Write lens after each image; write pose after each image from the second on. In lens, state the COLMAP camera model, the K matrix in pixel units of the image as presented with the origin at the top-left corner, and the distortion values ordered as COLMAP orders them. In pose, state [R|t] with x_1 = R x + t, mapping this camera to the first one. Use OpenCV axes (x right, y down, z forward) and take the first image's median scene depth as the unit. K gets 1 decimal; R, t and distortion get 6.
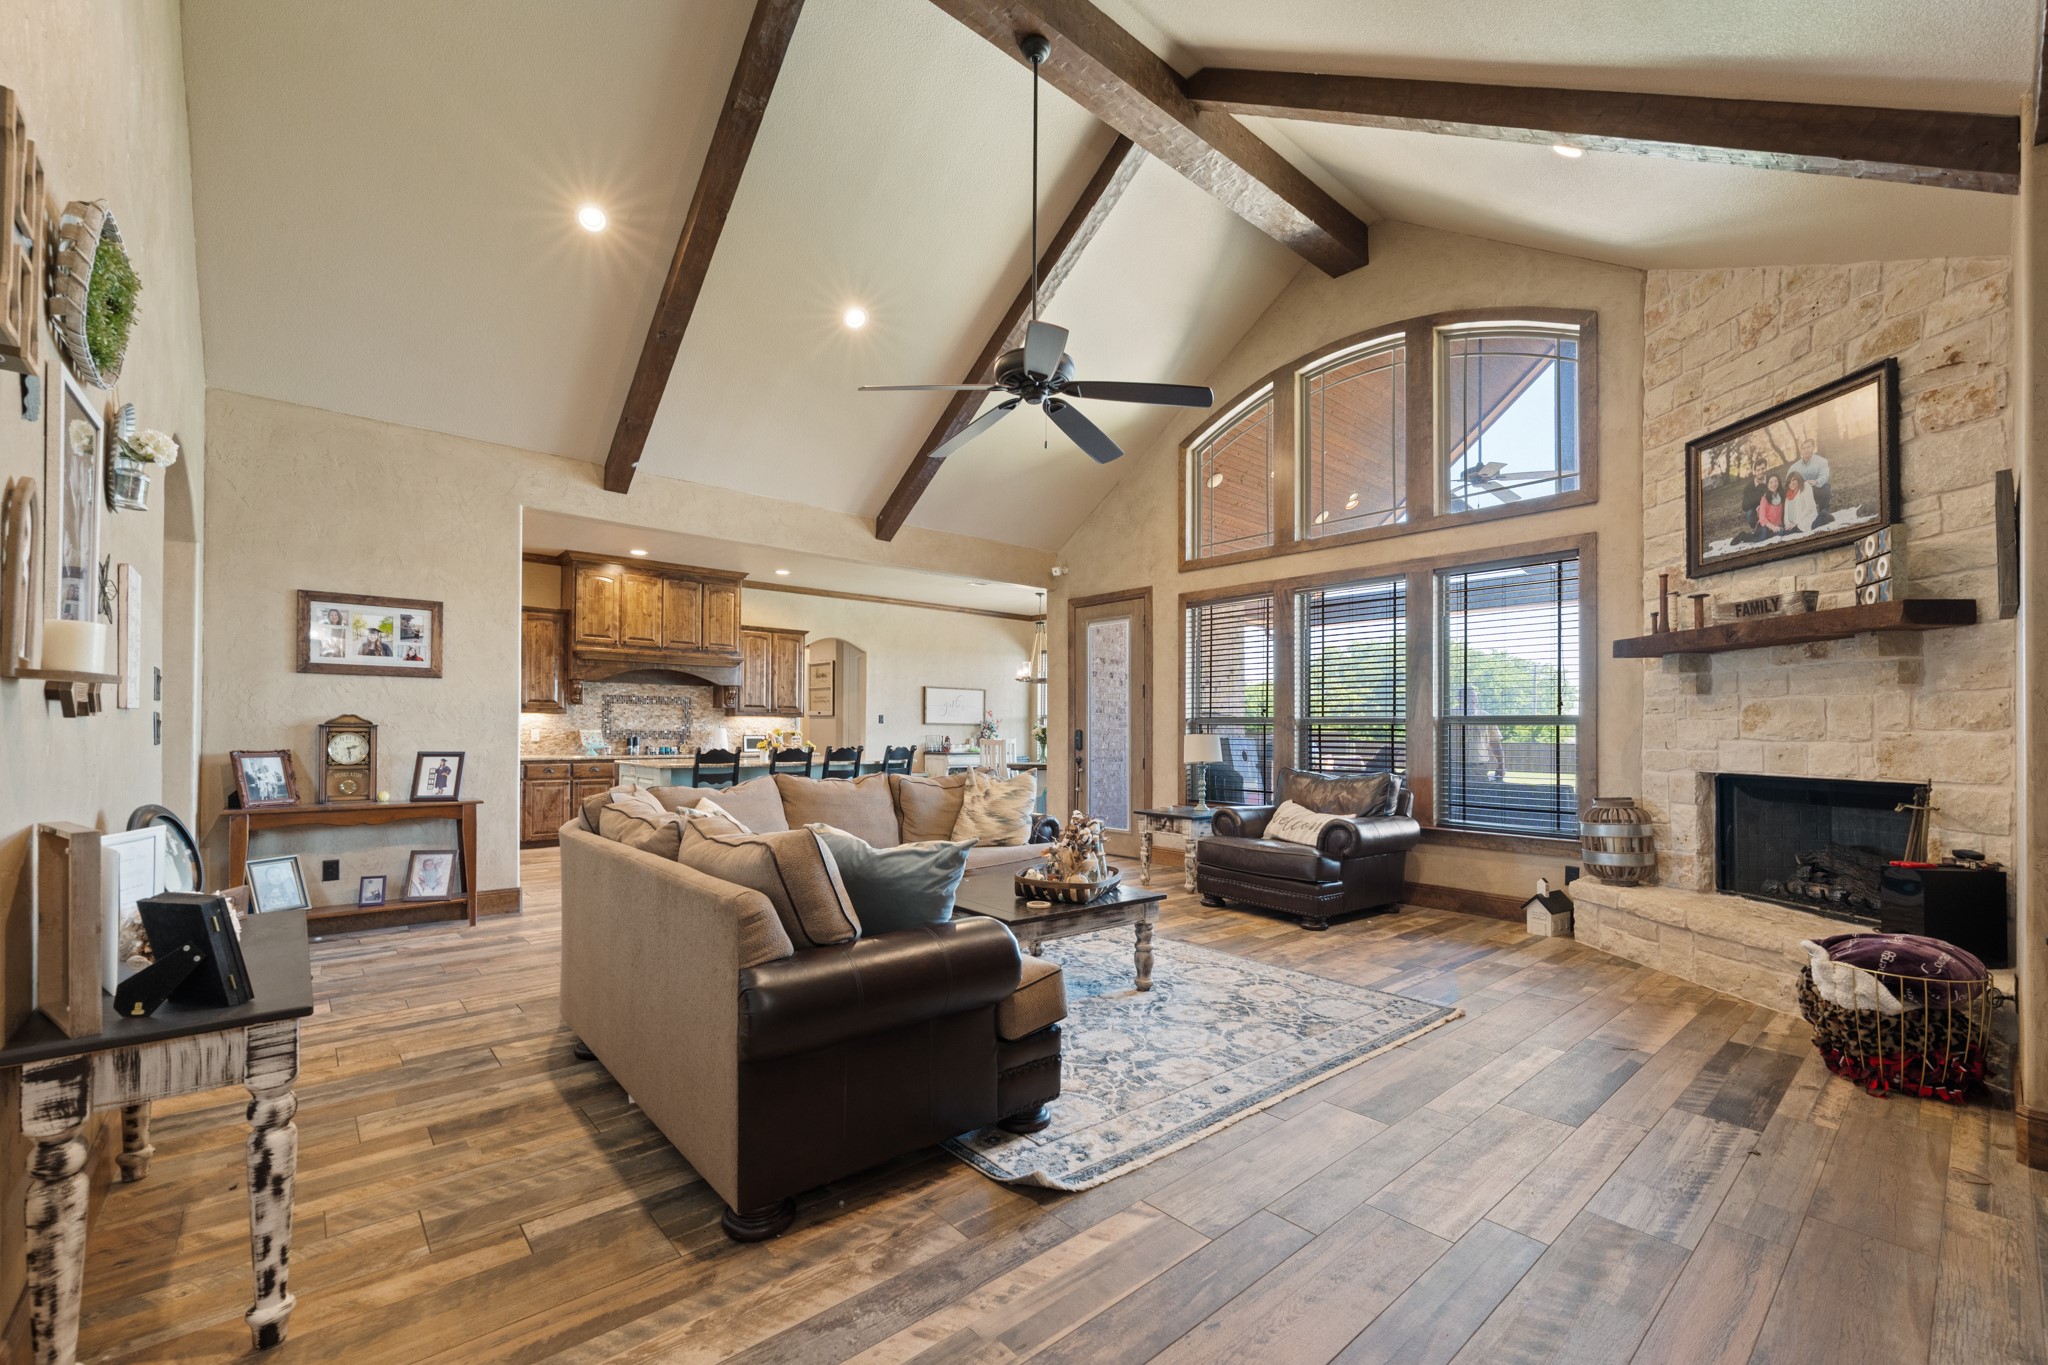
lens RADIAL K [[842.6, 0, 1028.5], [0, 842.6, 722.6], [0, 0, 1]] dist [0.001079, -0.000516]
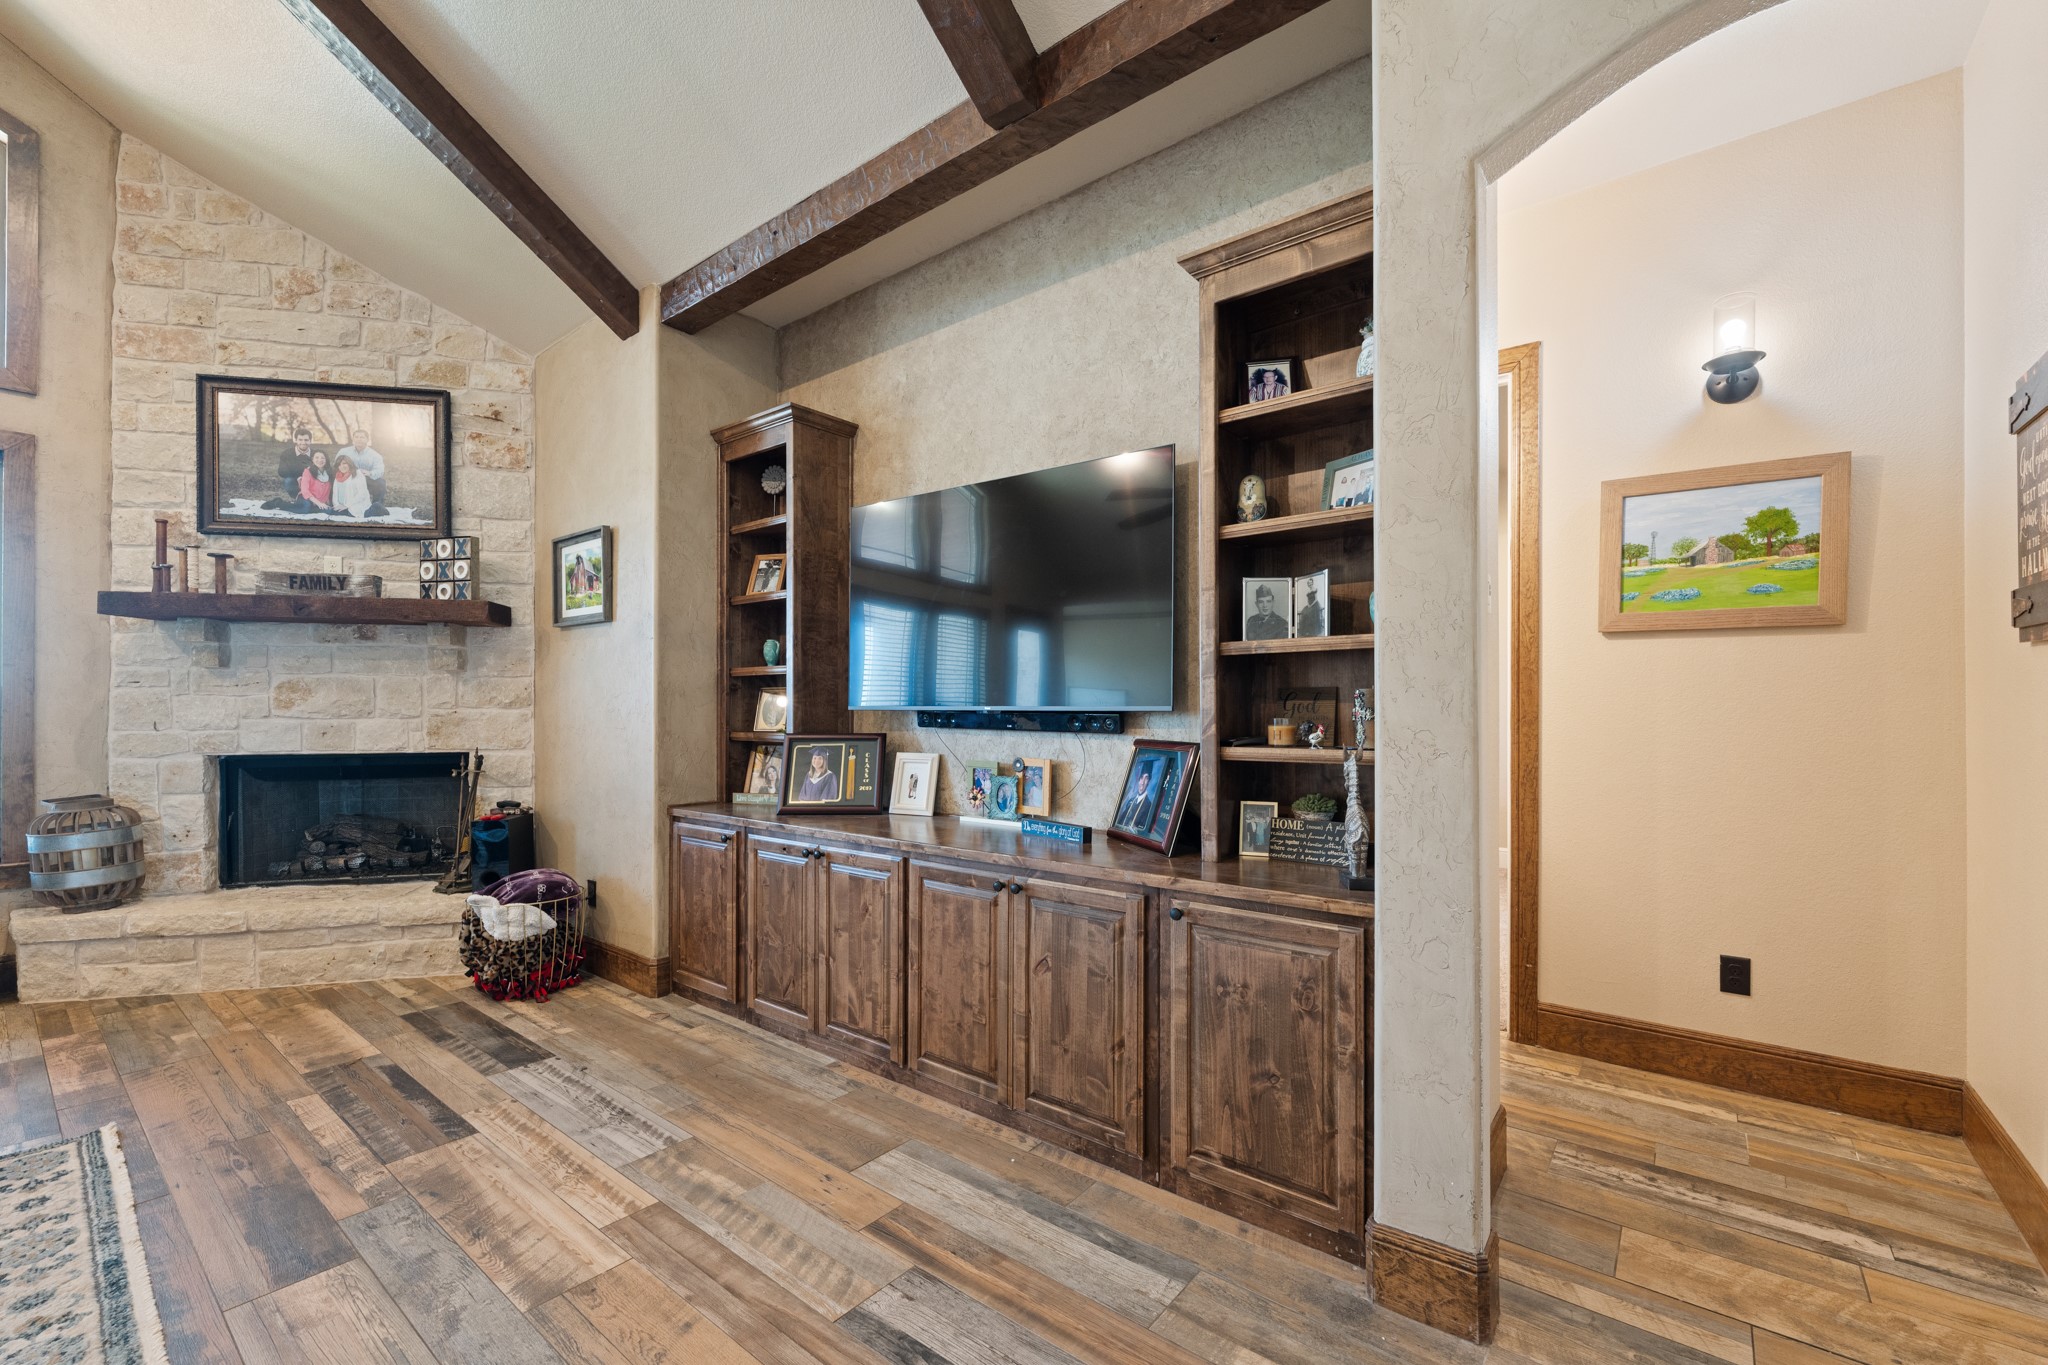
lens RADIAL K [[842.6, 0, 1018.6], [0, 842.6, 708.4], [0, 0, 1]] dist [0.001079, -0.000516]
pose [[-0.168894, -0.001216, 0.985634, -0.214216], [-0.010004, 0.999950, -0.000481, 0.001648], [-0.985583, -0.009942, -0.168897, 0.325241]]
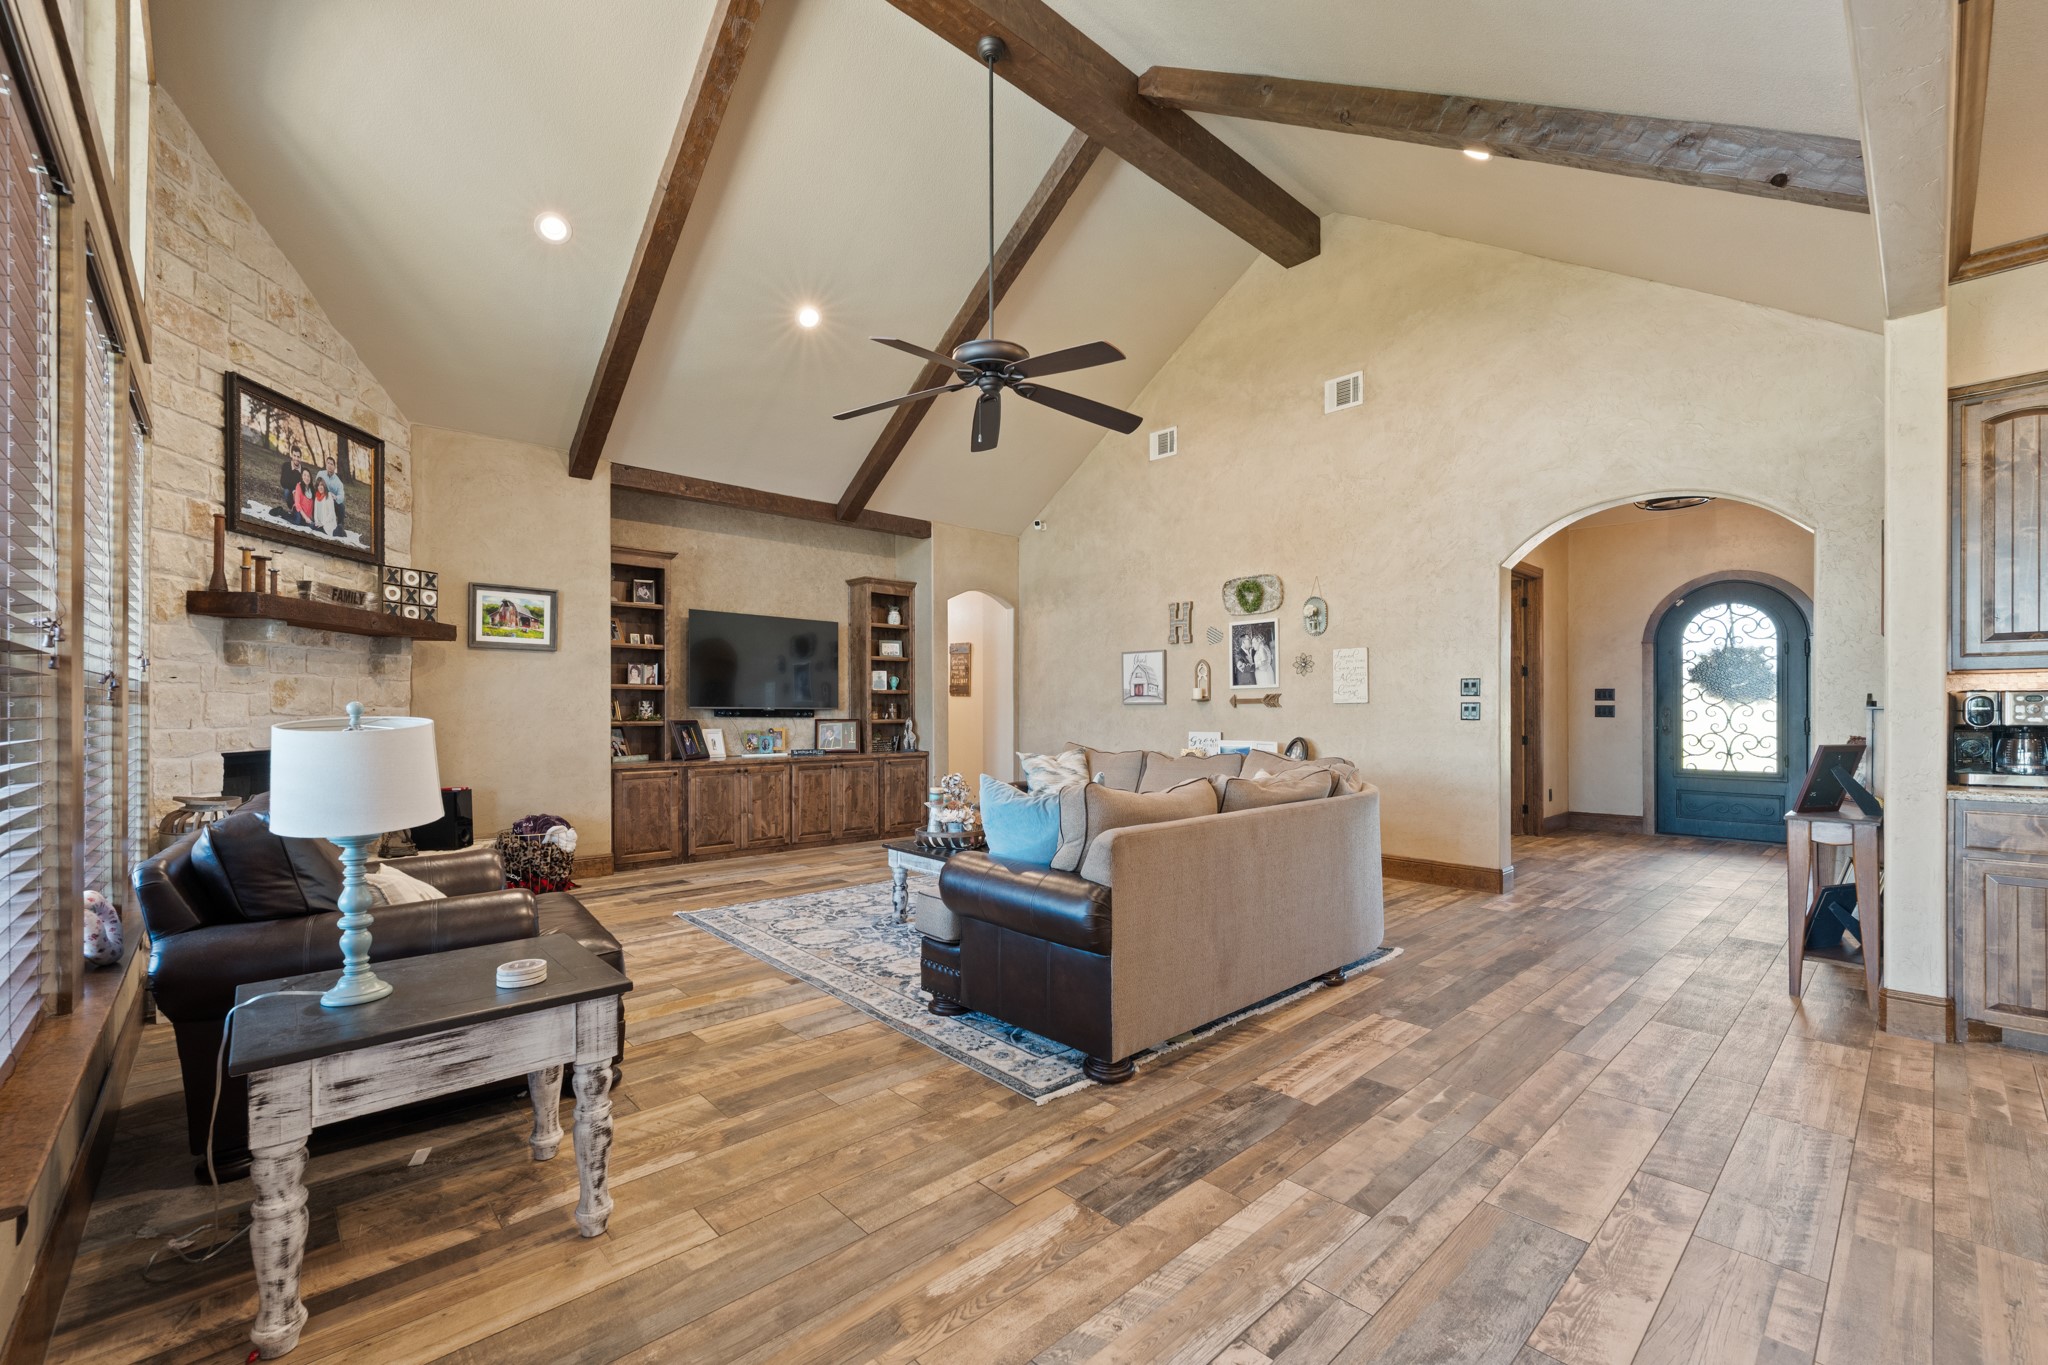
lens RADIAL K [[842.6, 0, 1029.6], [0, 842.6, 712.2], [0, 0, 1]] dist [0.001079, -0.000516]
pose [[-0.999444, -0.004823, -0.032993, -0.006731], [-0.004610, 0.999968, -0.006540, 0.018550], [0.033023, -0.006385, -0.999434, 1.935886]]
